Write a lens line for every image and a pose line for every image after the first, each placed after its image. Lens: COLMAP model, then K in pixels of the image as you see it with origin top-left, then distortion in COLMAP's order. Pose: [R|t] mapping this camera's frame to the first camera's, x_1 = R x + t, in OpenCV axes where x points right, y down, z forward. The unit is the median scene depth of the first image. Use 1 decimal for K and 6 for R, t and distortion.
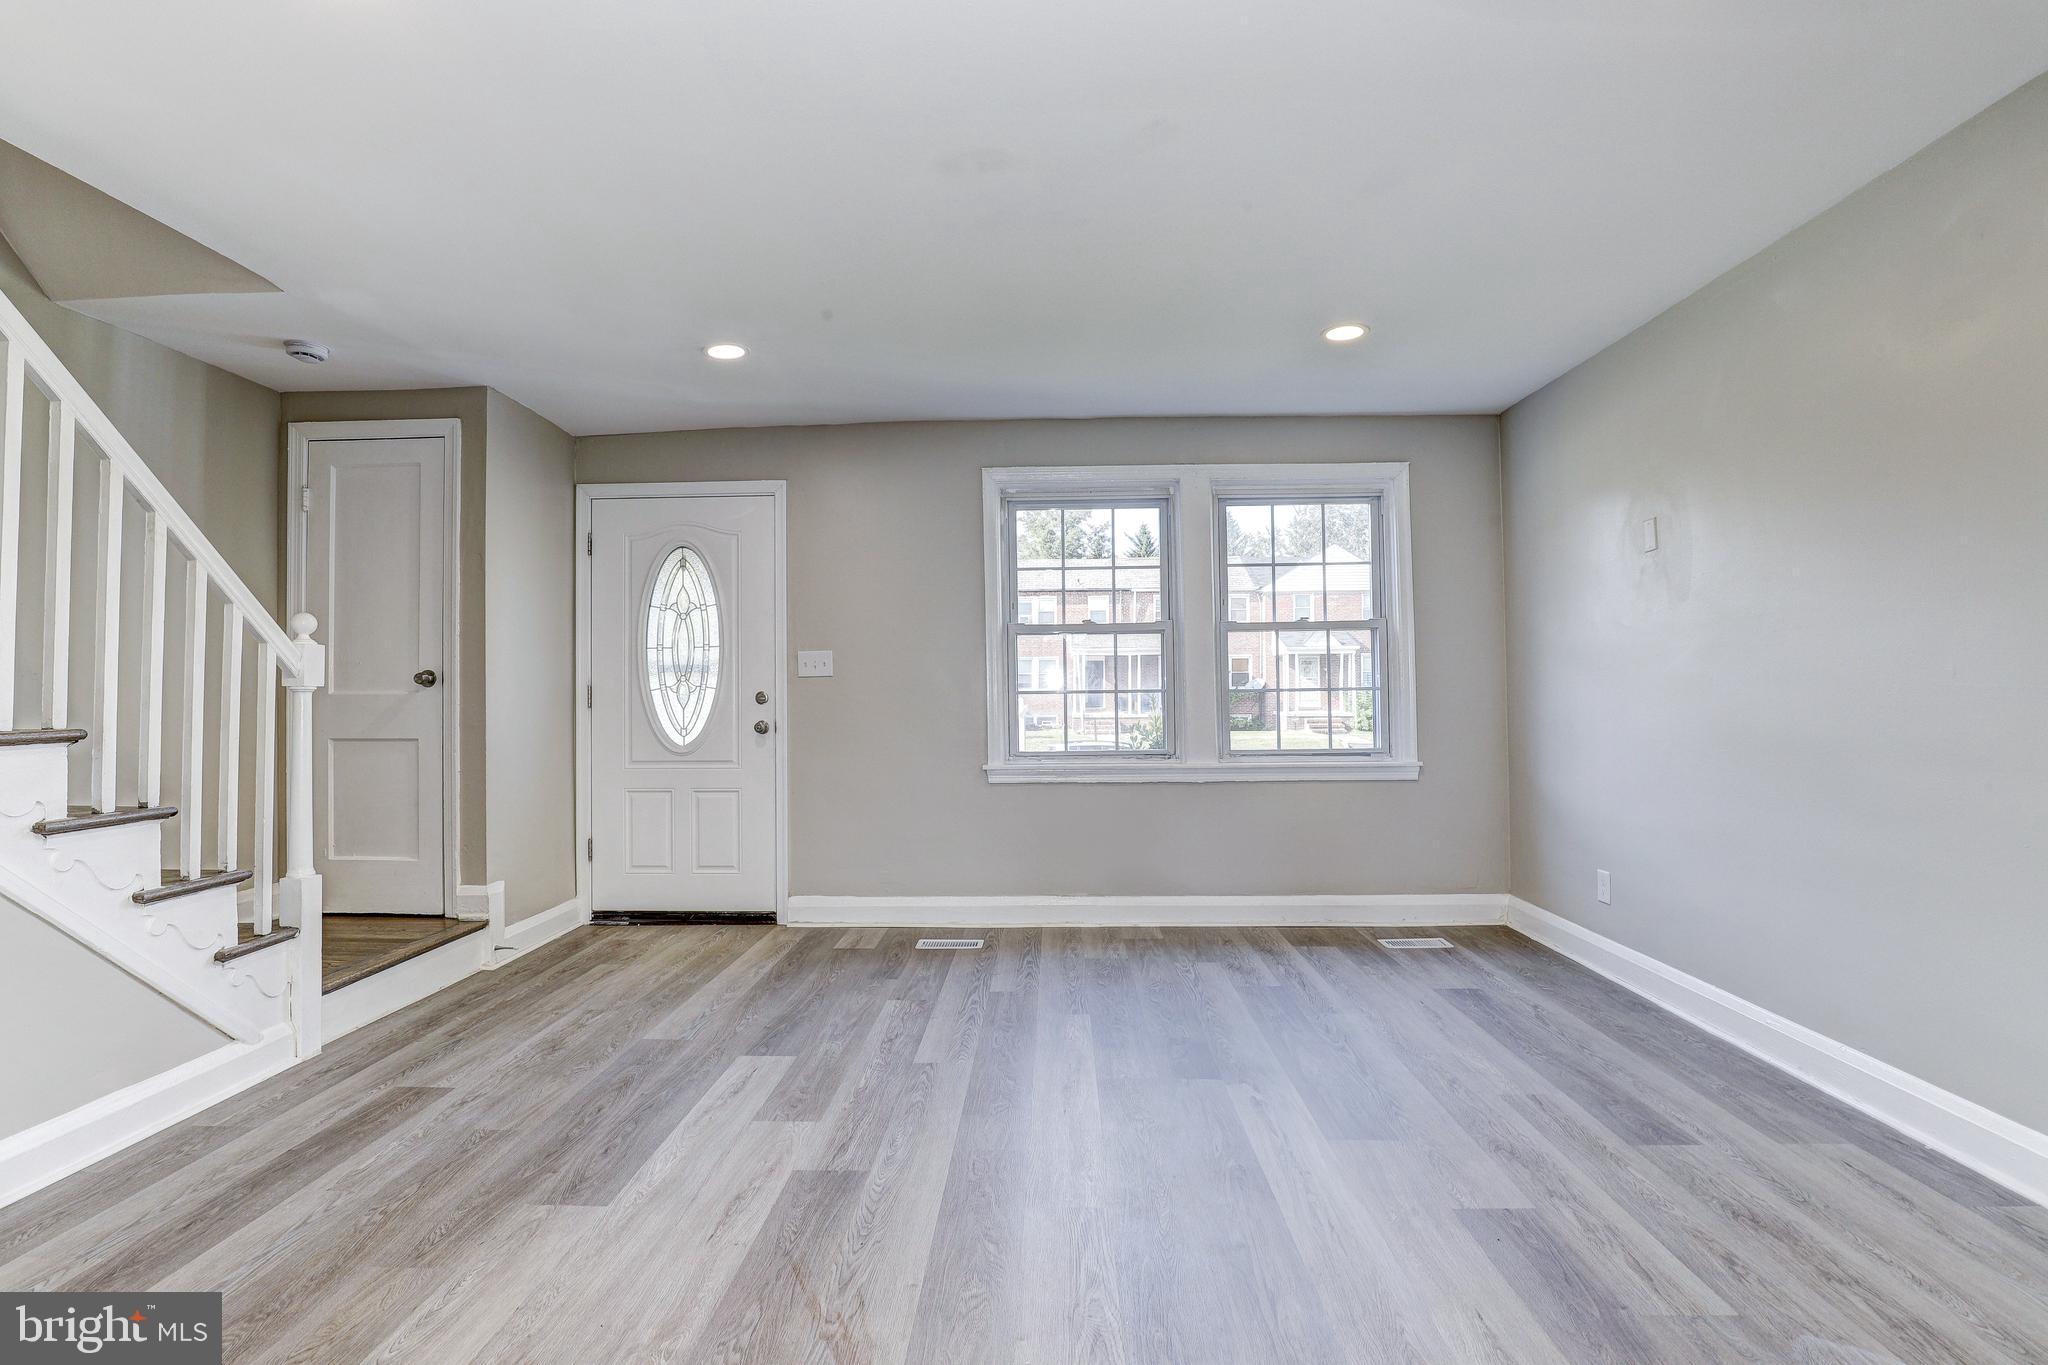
lens RADIAL K [[1119.7, 0, 1057.3], [0, 1119.7, 685.5], [0, 0, 1]] dist [0.034685, 0.000585]
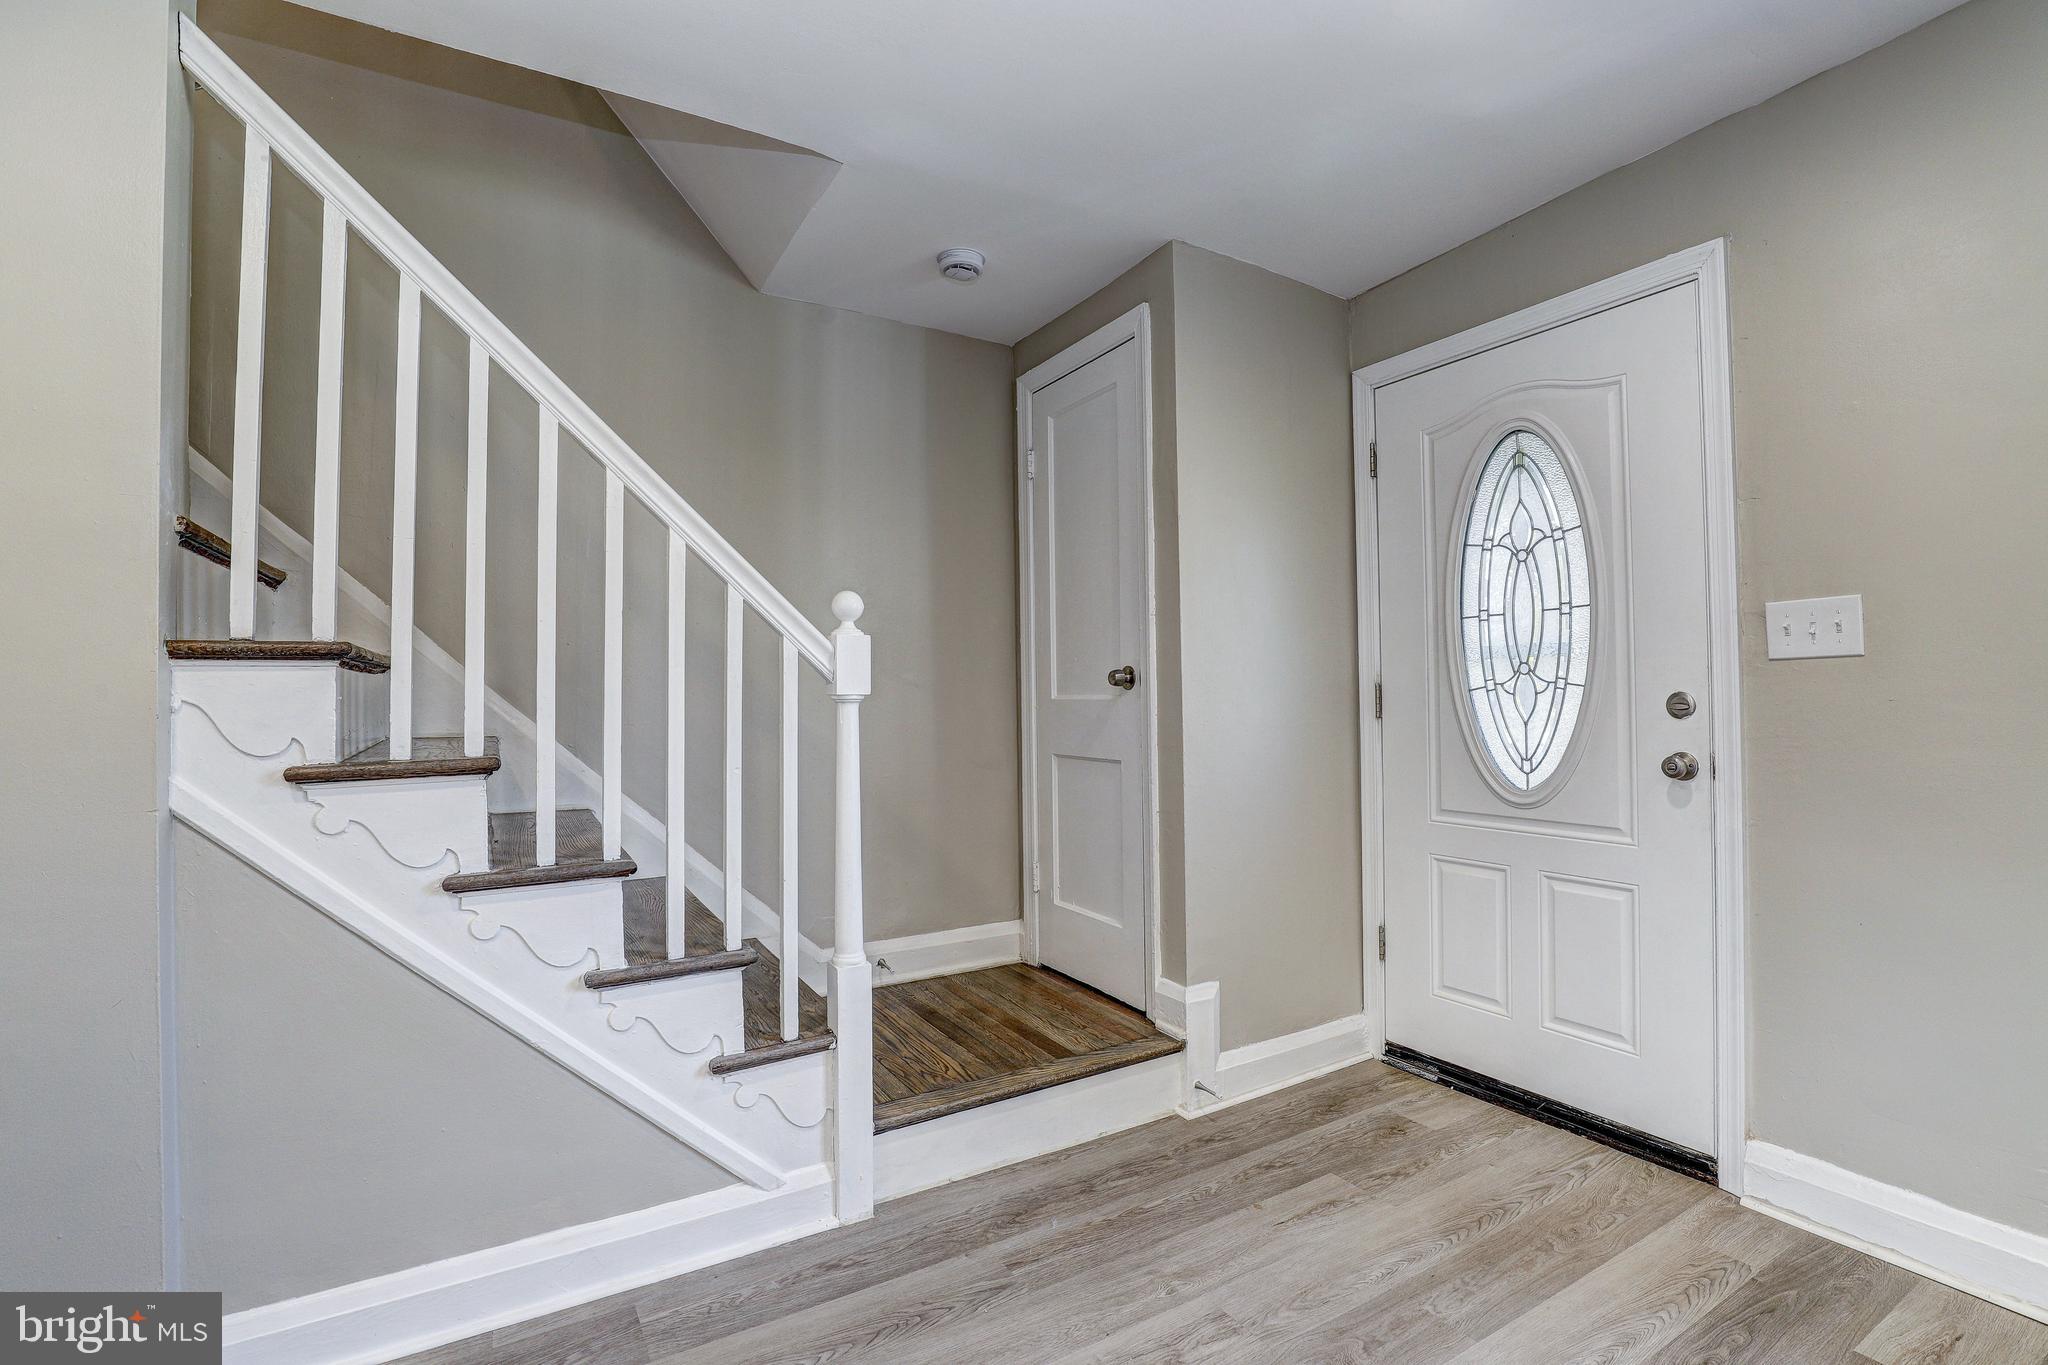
lens RADIAL K [[941.5, 0, 1013.5], [0, 941.5, 678.1], [0, 0, 1]] dist [-0.026732, -0.000061]
pose [[0.529904, -0.014215, -0.847938, -0.081559], [0.016830, 0.999839, -0.006244, -0.003099], [0.847890, -0.010962, 0.530058, 0.579173]]
